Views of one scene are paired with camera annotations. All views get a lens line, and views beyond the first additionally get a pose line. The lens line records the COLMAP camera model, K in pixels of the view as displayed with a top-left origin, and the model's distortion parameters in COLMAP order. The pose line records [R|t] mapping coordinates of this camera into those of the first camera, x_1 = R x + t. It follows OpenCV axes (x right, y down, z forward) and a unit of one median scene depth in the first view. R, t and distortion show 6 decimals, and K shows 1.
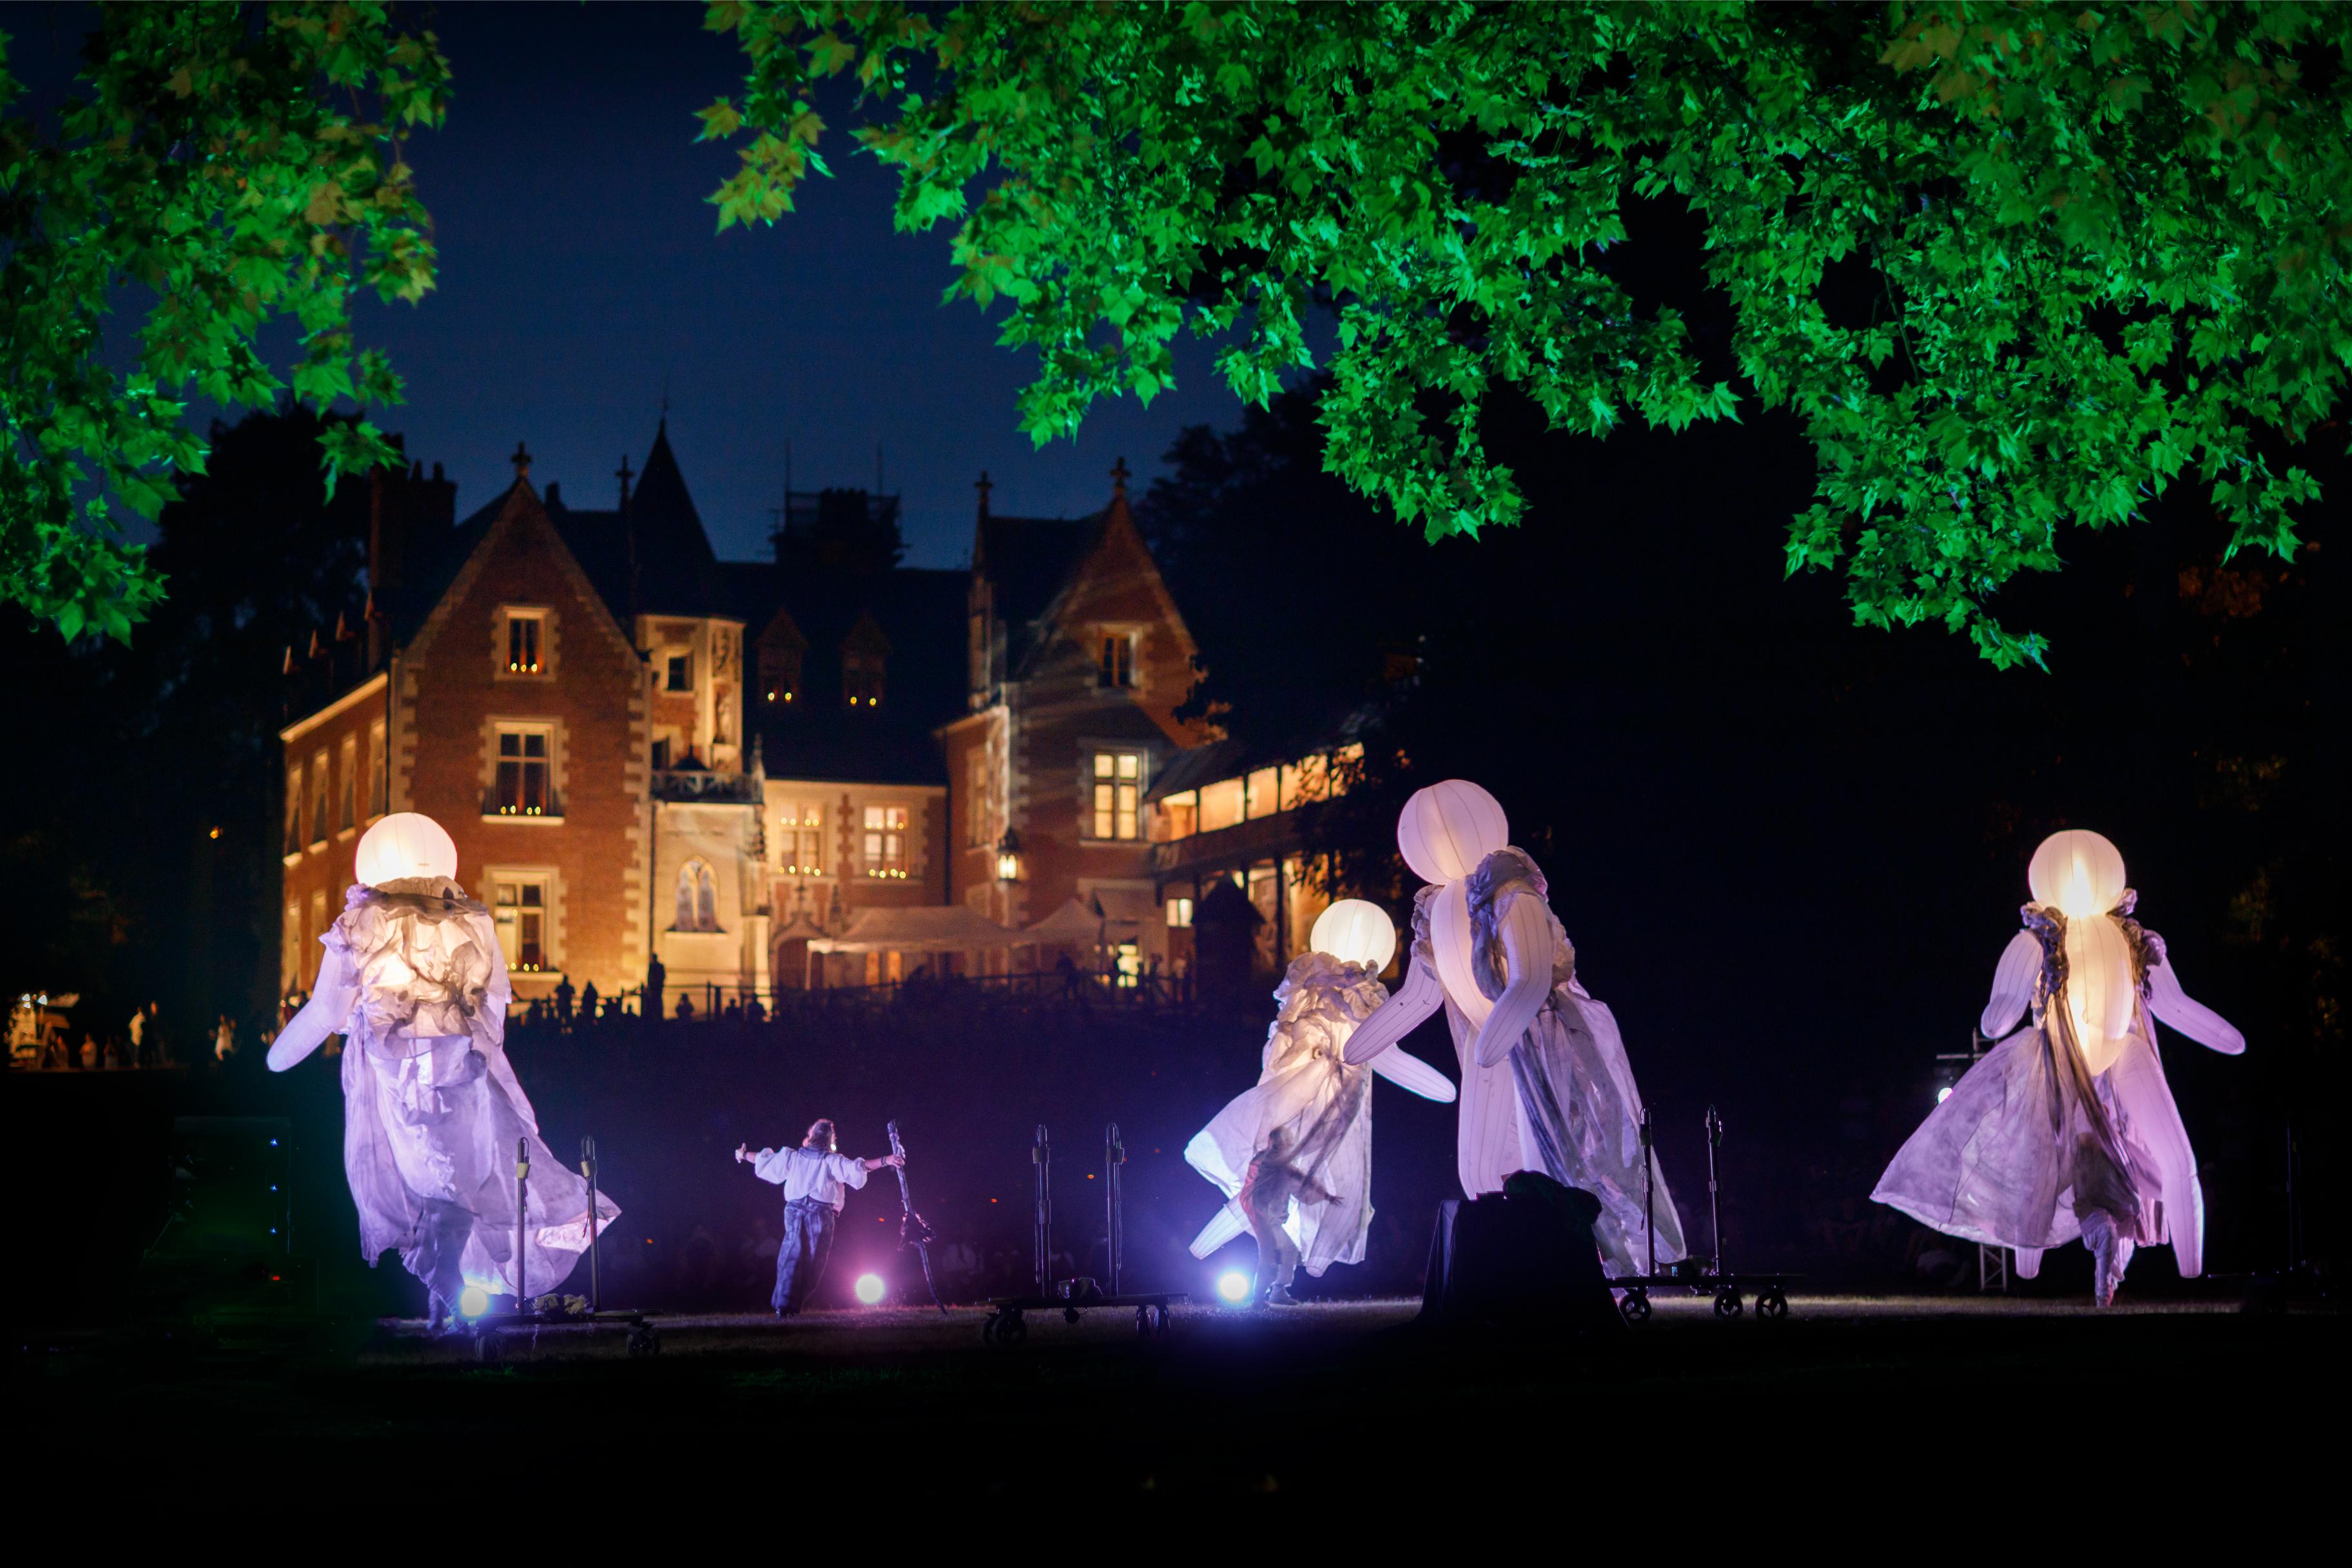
lens RADIAL K [[4617.6, 0, 1101.4], [0, 4617.6, 790.3], [0, 0, 1]] dist [0.051329, -0.194984]
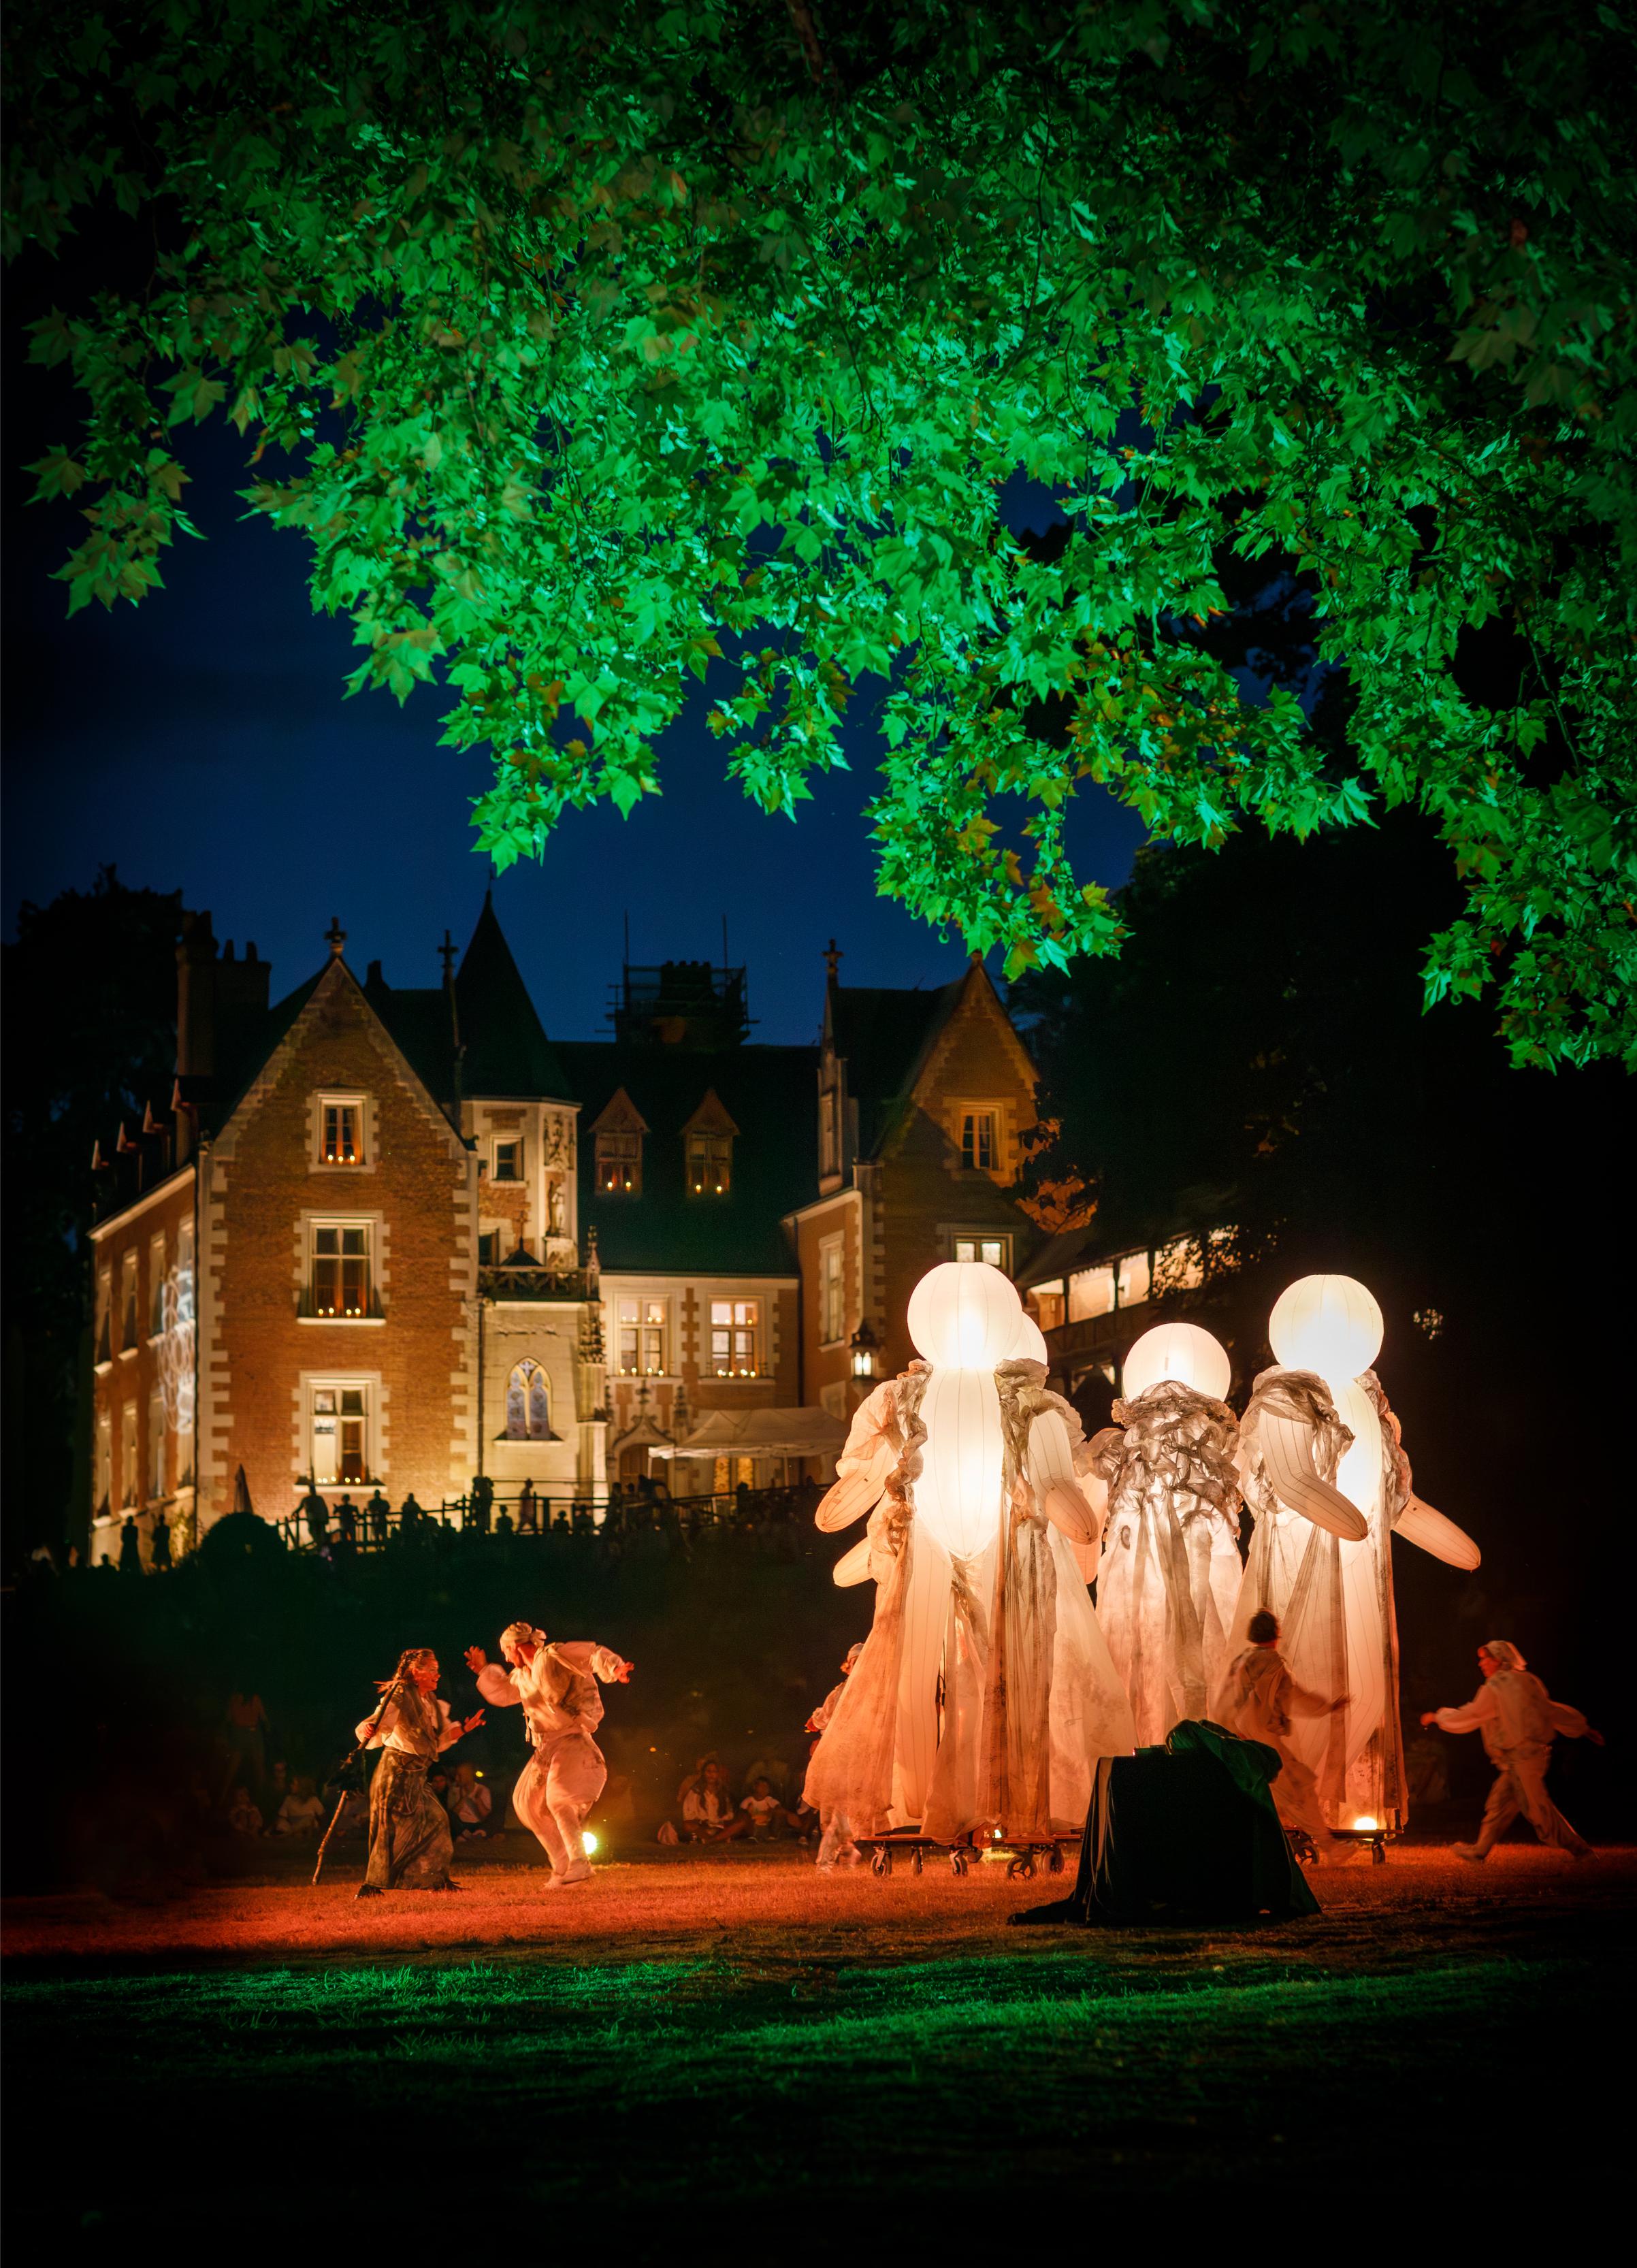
lens RADIAL K [[4898.7, 0, 818.5], [0, 4898.7, 1134.0], [0, 0, 1]] dist [0.046680, 0.111696]
pose [[0.999147, -0.017547, -0.037386, 0.008605], [0.016418, 0.999406, -0.030312, 0.000112], [0.037896, 0.029672, 0.998841, 0.014229]]
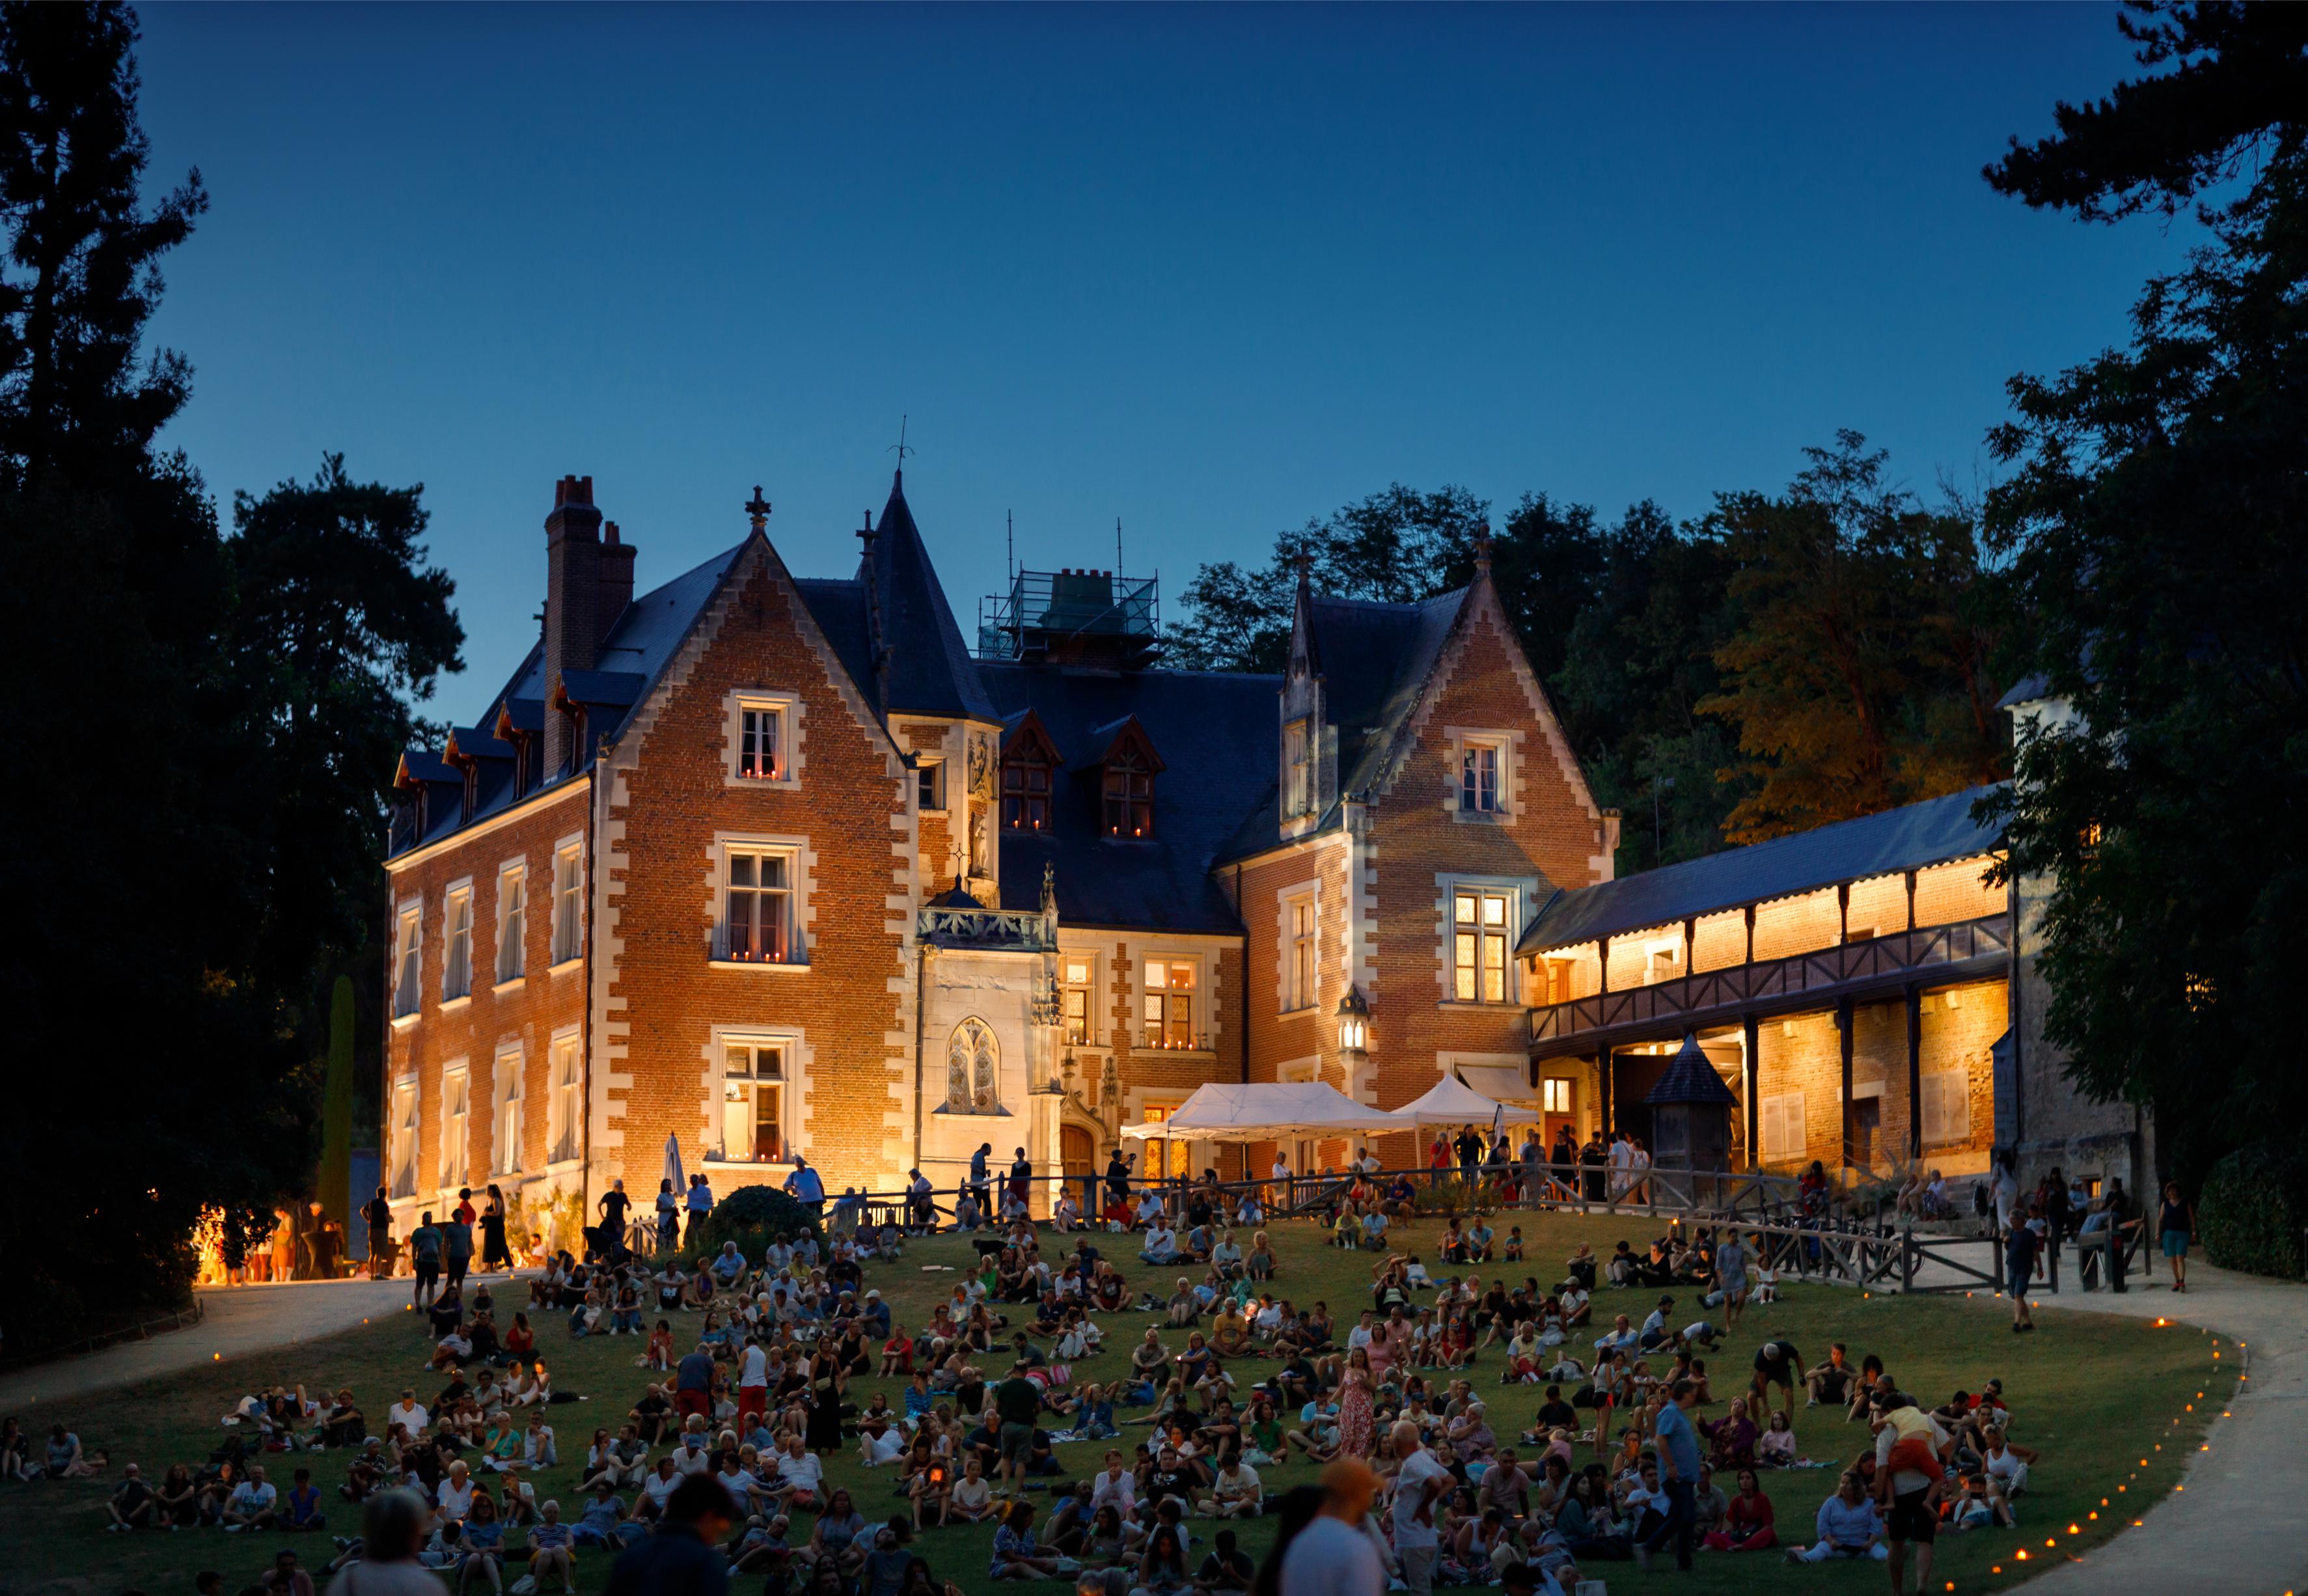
lens RADIAL K [[4919.6, 0, 1208.5], [0, 4919.6, 797.0], [0, 0, 1]] dist [0.037211, 0.049897]
pose [[0.997902, 0.012602, 0.063510, -0.101878], [-0.009973, 0.999087, -0.041552, 0.011461], [-0.063975, 0.040831, 0.997116, 0.164278]]
